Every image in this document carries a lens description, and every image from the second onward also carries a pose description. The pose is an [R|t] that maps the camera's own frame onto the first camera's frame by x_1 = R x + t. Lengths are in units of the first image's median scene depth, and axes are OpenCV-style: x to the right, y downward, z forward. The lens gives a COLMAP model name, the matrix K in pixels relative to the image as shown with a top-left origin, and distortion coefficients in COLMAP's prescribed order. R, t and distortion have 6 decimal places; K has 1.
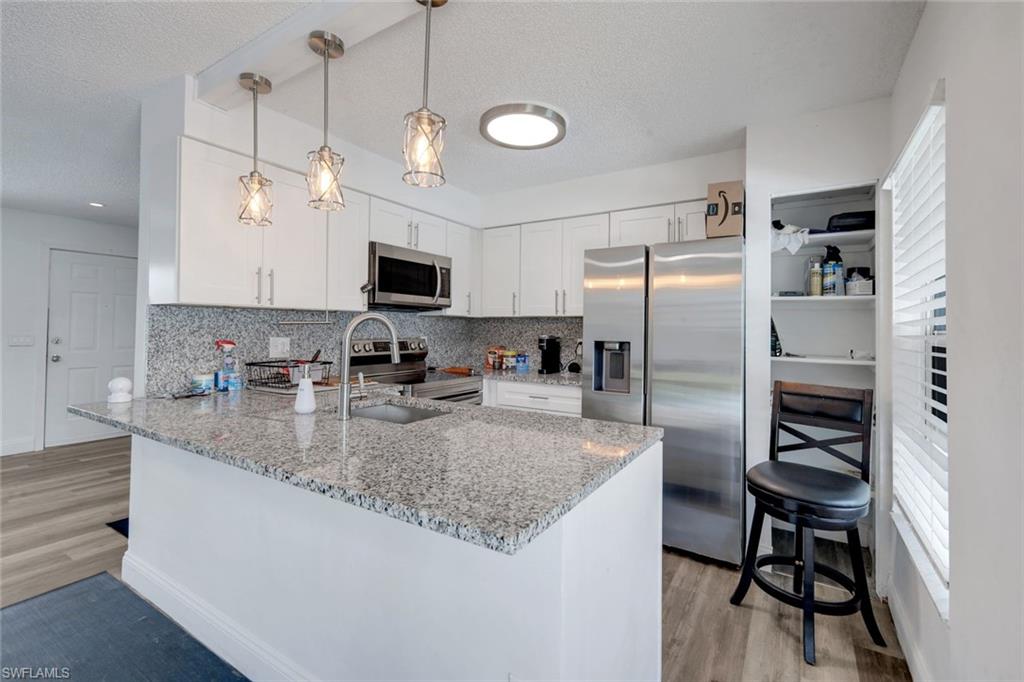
lens RADIAL K [[450.8, 0, 532.6], [0, 450.8, 382.3], [0, 0, 1]] dist [0.000034, 0.000325]
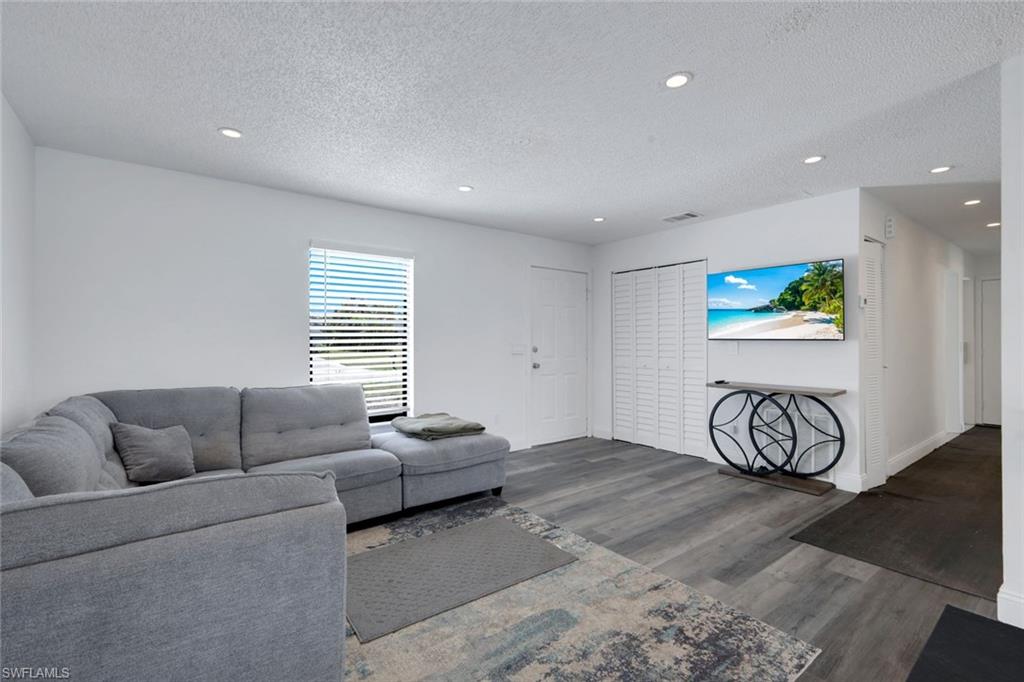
lens RADIAL K [[472.1, 0, 547.7], [0, 472.1, 392.1], [0, 0, 1]] dist [-0.001844, -0.000248]
pose [[0.938229, 0.026834, -0.344973, -1.089423], [-0.029556, 0.999560, -0.002635, 0.023025], [0.344750, 0.012669, 0.938609, -0.116882]]
